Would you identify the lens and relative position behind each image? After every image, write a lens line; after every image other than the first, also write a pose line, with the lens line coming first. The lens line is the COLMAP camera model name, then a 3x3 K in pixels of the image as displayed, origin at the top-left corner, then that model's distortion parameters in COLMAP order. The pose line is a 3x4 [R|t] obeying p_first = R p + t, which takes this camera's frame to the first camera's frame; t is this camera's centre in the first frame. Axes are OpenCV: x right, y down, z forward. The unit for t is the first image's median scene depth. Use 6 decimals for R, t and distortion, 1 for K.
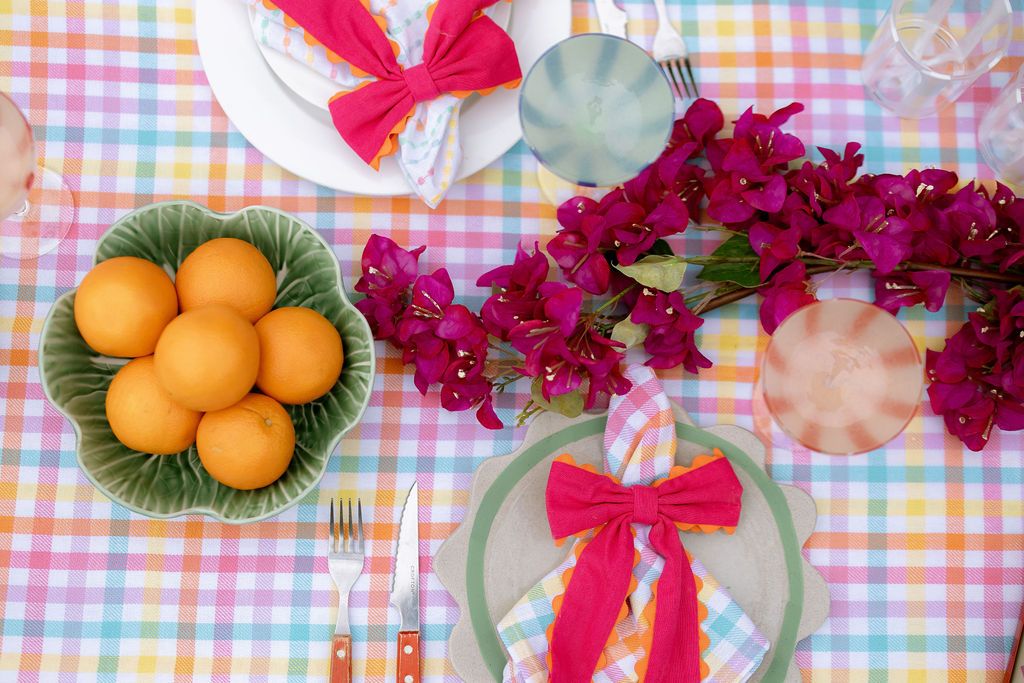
lens RADIAL K [[1490.9, 0, 513.0], [0, 1490.9, 365.1], [0, 0, 1]] dist [0.000984, 0.000000]
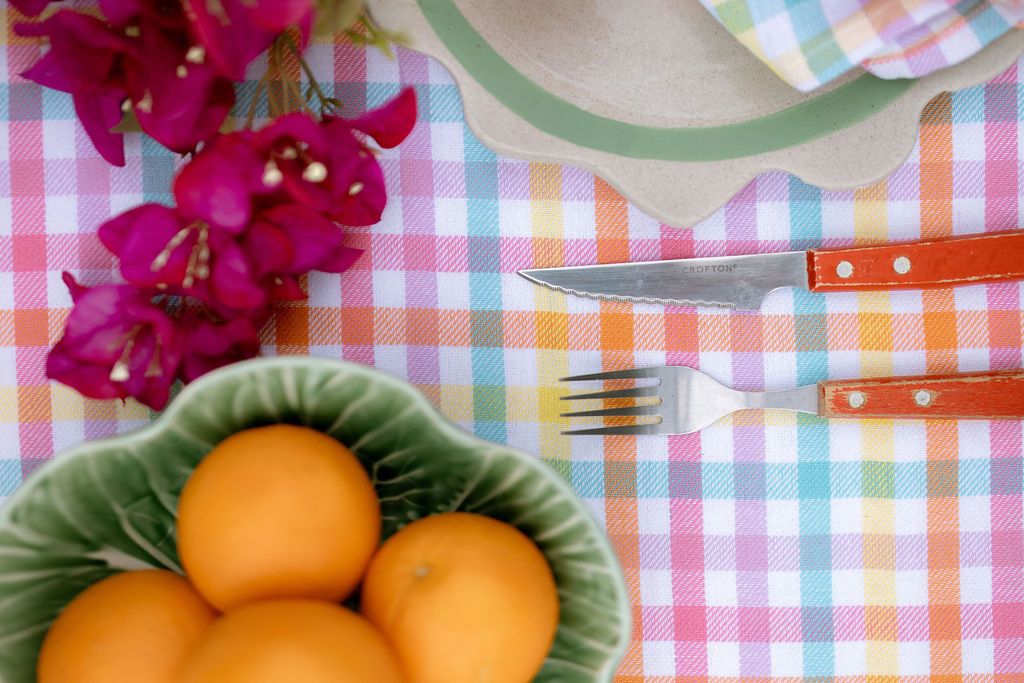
lens RADIAL K [[1490.9, 0, 492.4], [0, 1490.9, 366.5], [0, 0, 1]] dist [0.000984, 0.000000]
pose [[-0.040543, -0.997012, -0.065749, -0.064475], [0.990496, -0.048759, 0.128609, 0.002203], [-0.131430, -0.059910, 0.989513, 0.501810]]
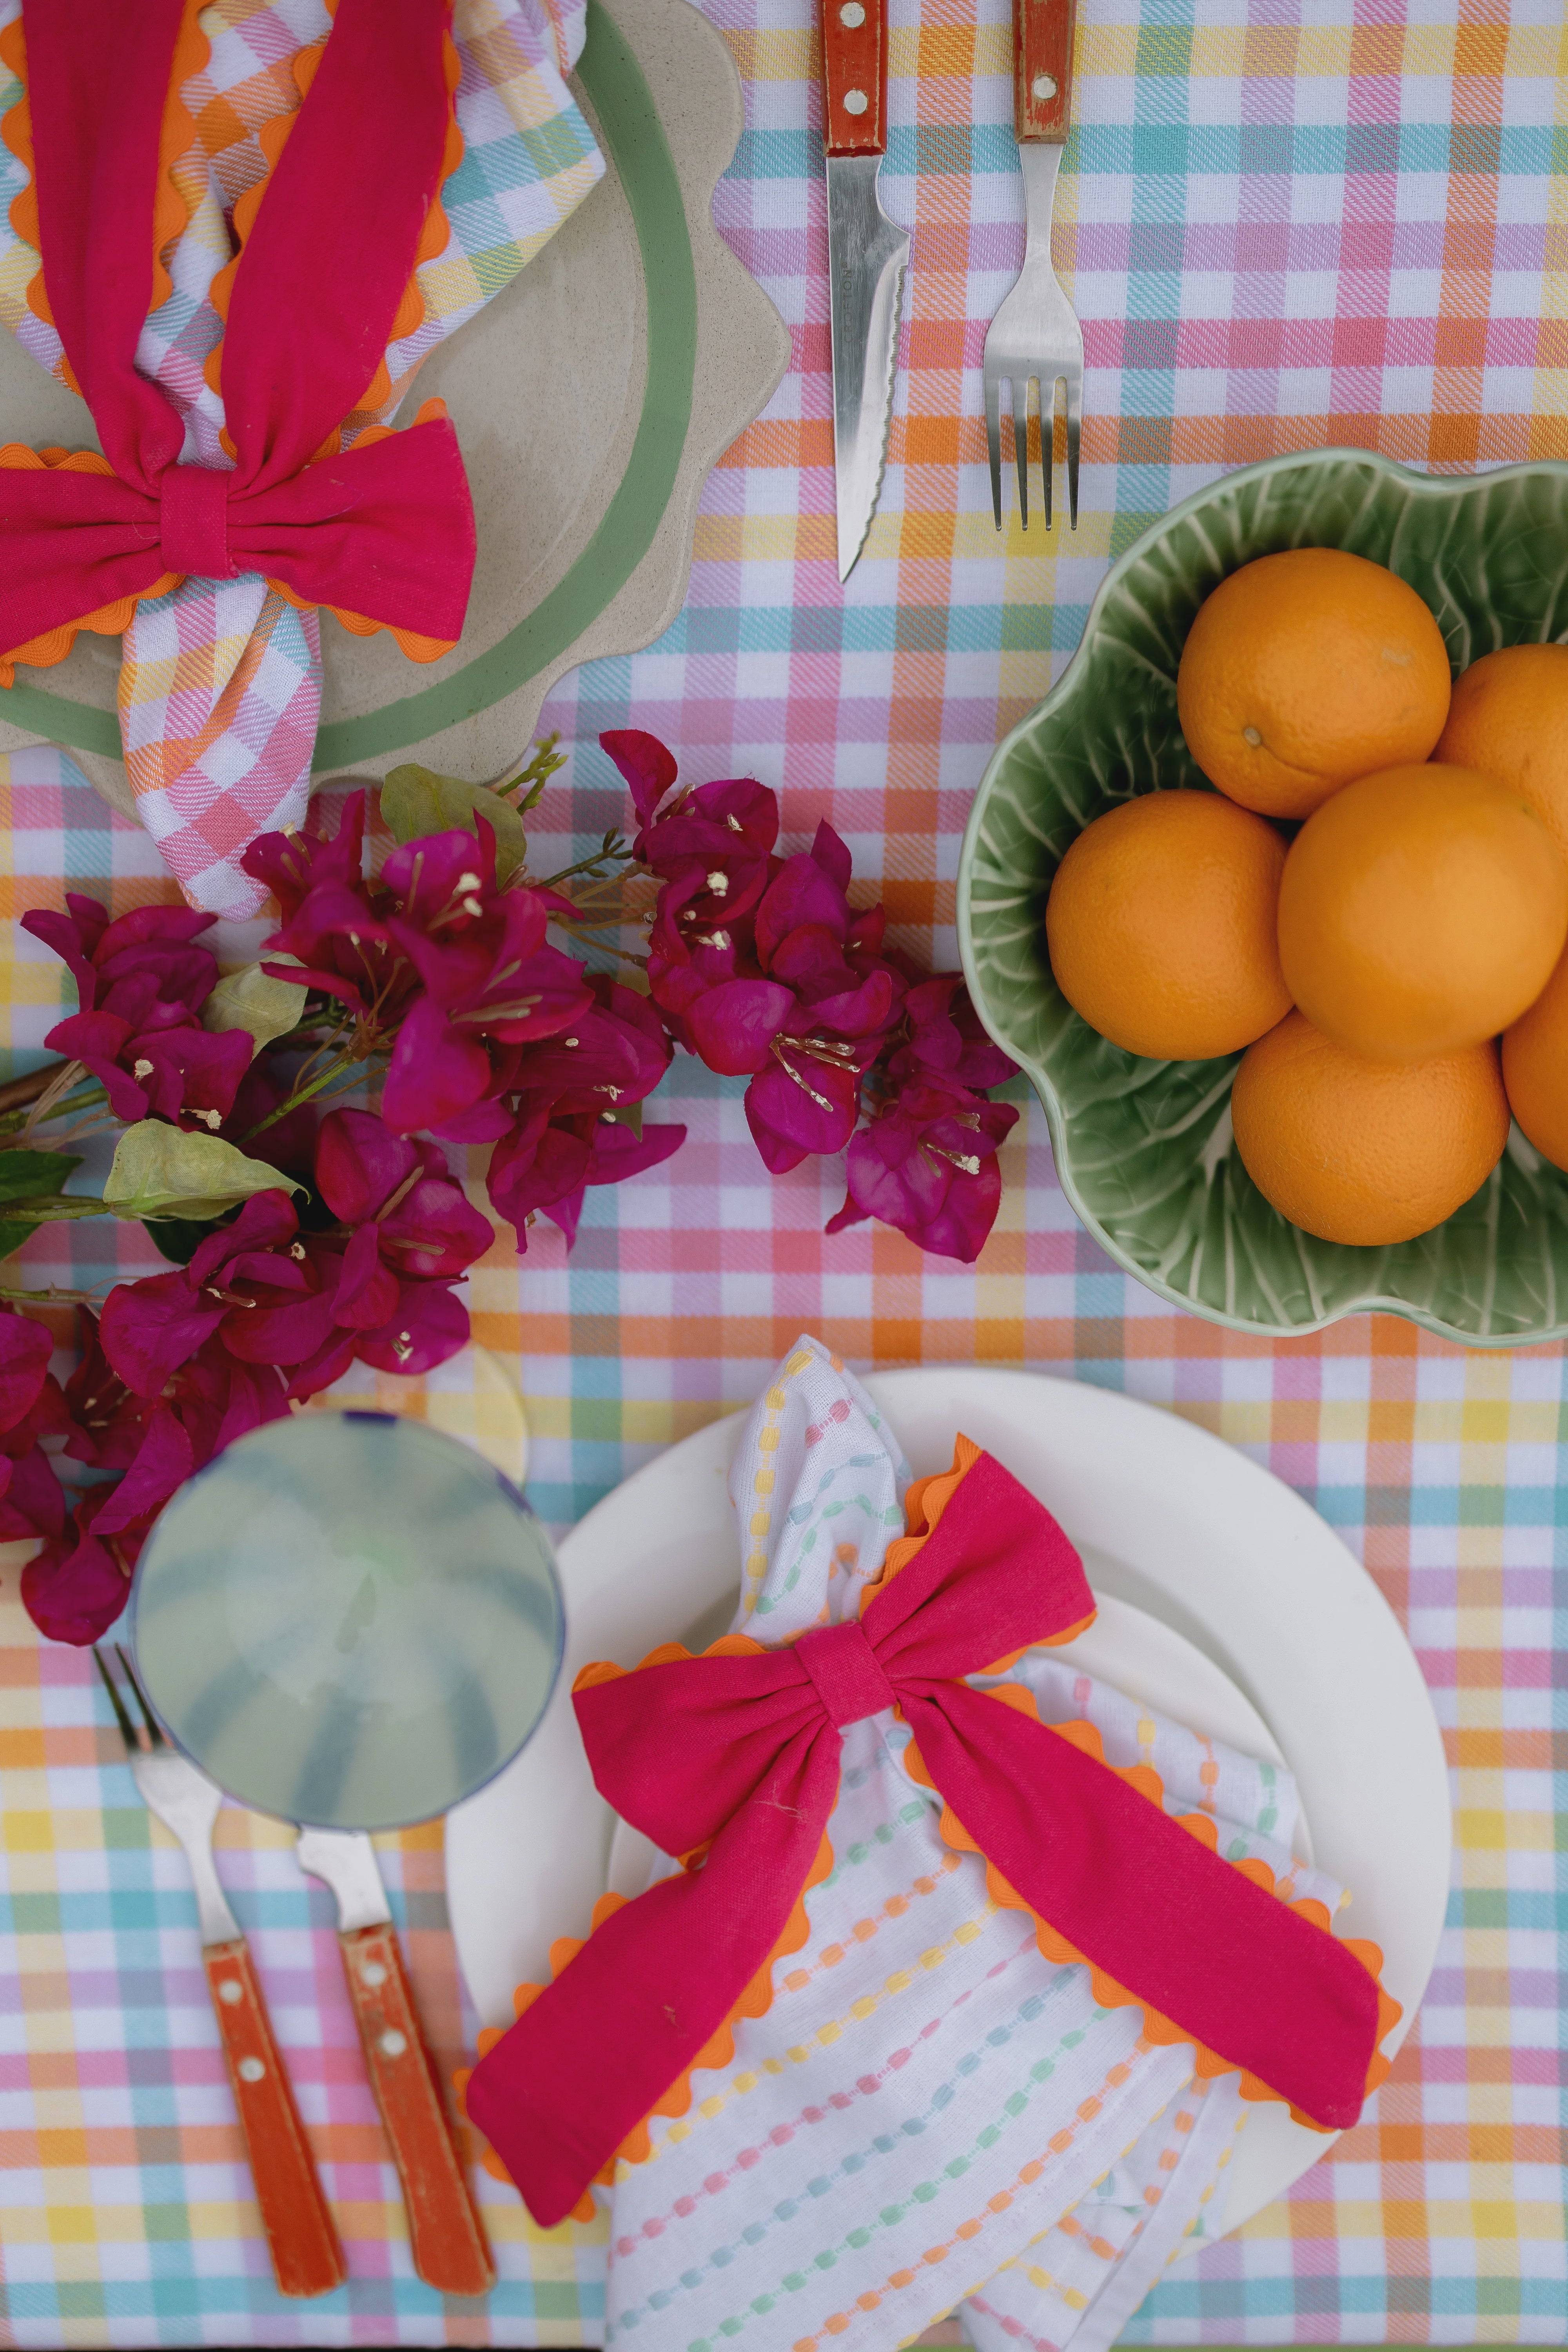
lens RADIAL K [[3424.4, 0, 782.3], [0, 3424.4, 1188.2], [0, 0, 1]] dist [0.000984, 0.000000]
pose [[-0.999428, 0.018971, -0.028005, -0.024825], [-0.016799, -0.996979, -0.075838, -0.005153], [-0.029359, -0.075325, 0.996727, 0.166244]]
